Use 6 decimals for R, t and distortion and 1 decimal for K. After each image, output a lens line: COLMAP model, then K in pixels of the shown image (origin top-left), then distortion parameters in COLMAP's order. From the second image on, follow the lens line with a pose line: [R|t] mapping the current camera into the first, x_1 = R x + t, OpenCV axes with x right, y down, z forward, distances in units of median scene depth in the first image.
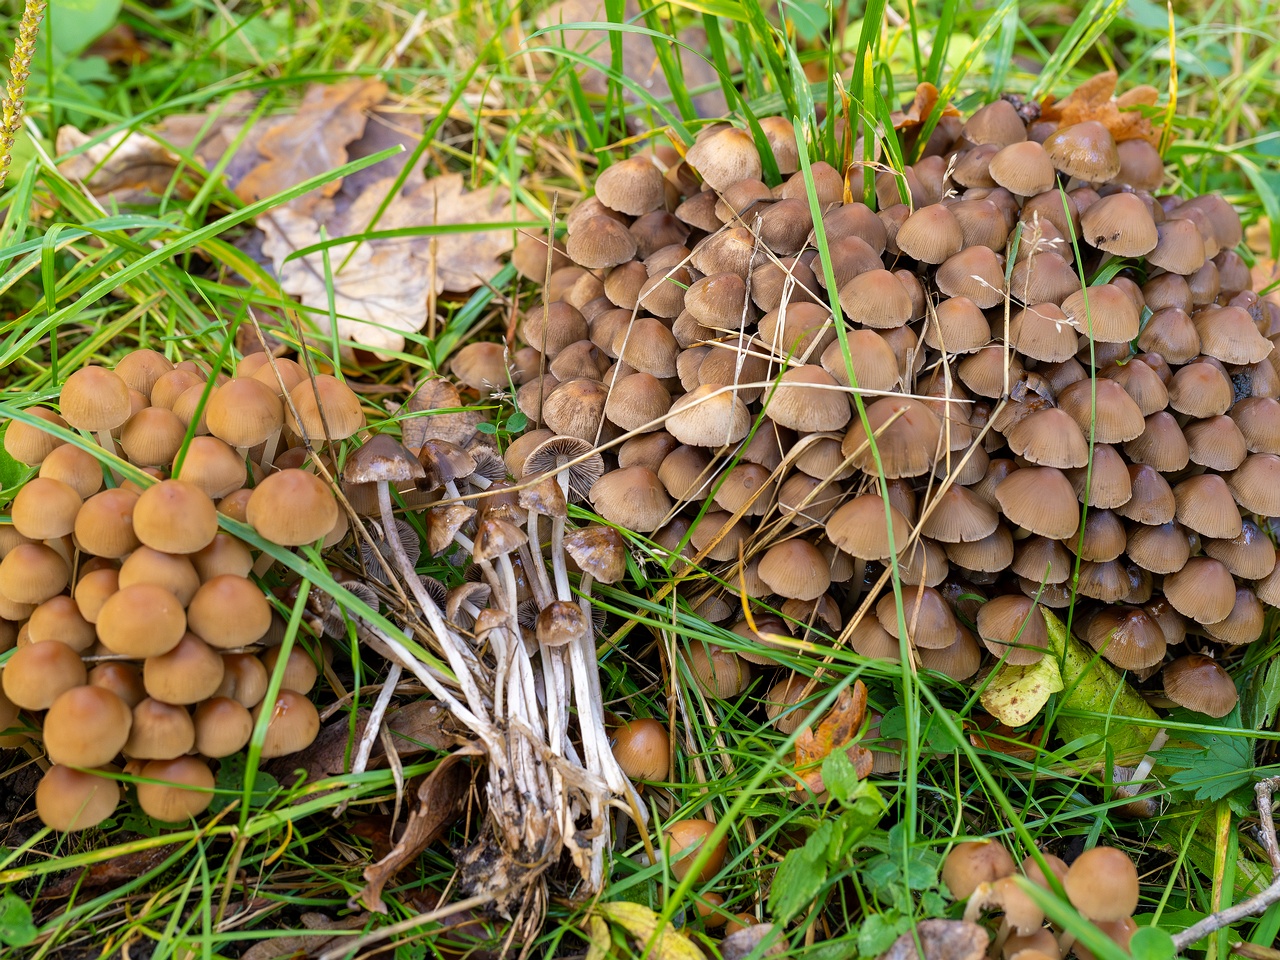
lens RADIAL K [[1866.4, 0, 640.0], [0, 1866.4, 480.0], [0, 0, 1]] dist [-0.039936, -0.053315]
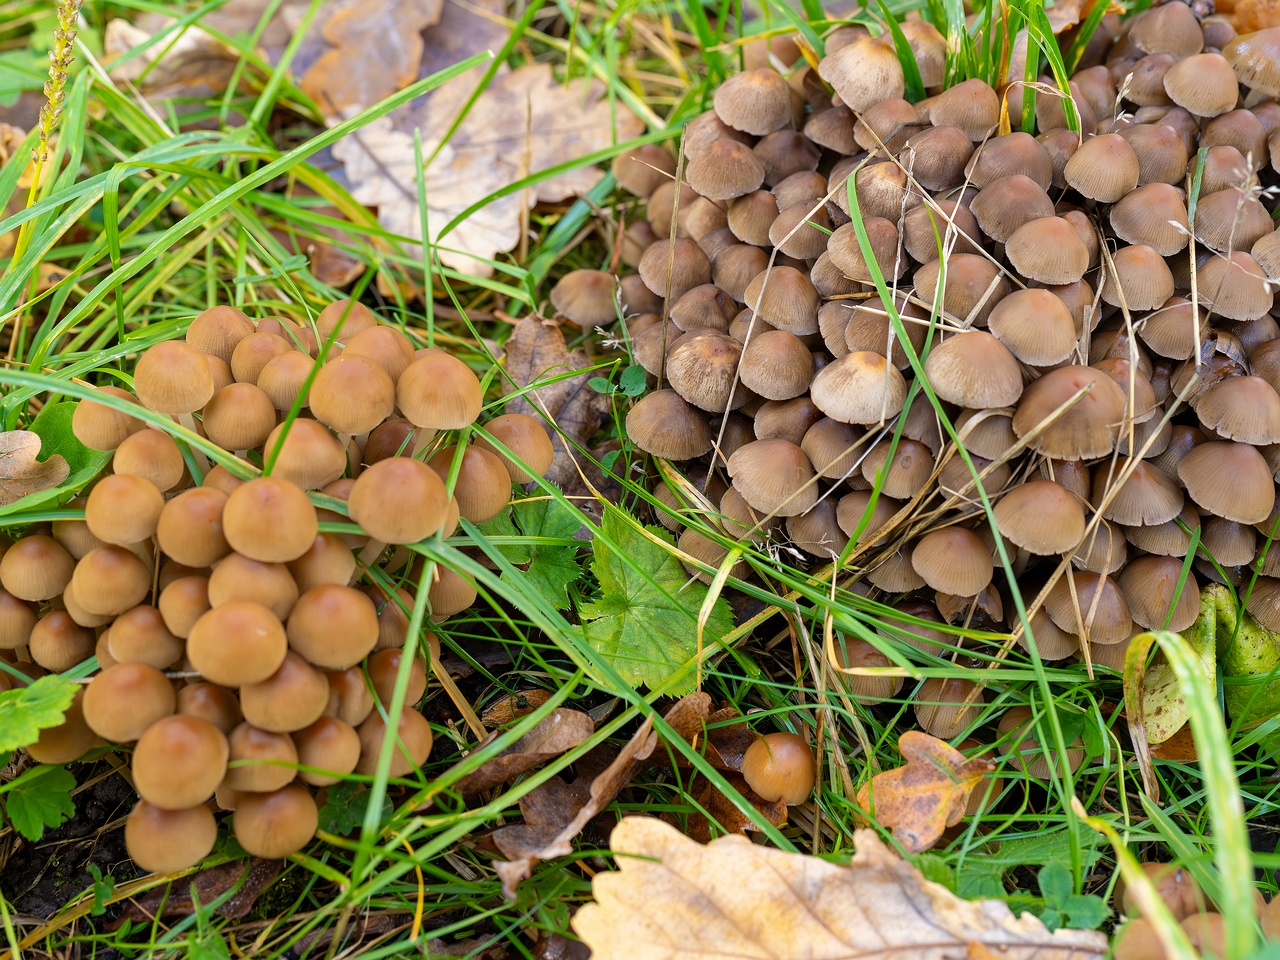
lens RADIAL K [[1879.8, 0, 640.0], [0, 1879.8, 480.0], [0, 0, 1]] dist [-0.023083, -0.043409]
pose [[0.999828, -0.003201, -0.018247, -0.048895], [0.005067, 0.994648, 0.103197, -0.078178], [0.017819, -0.103272, 0.994494, 0.097625]]
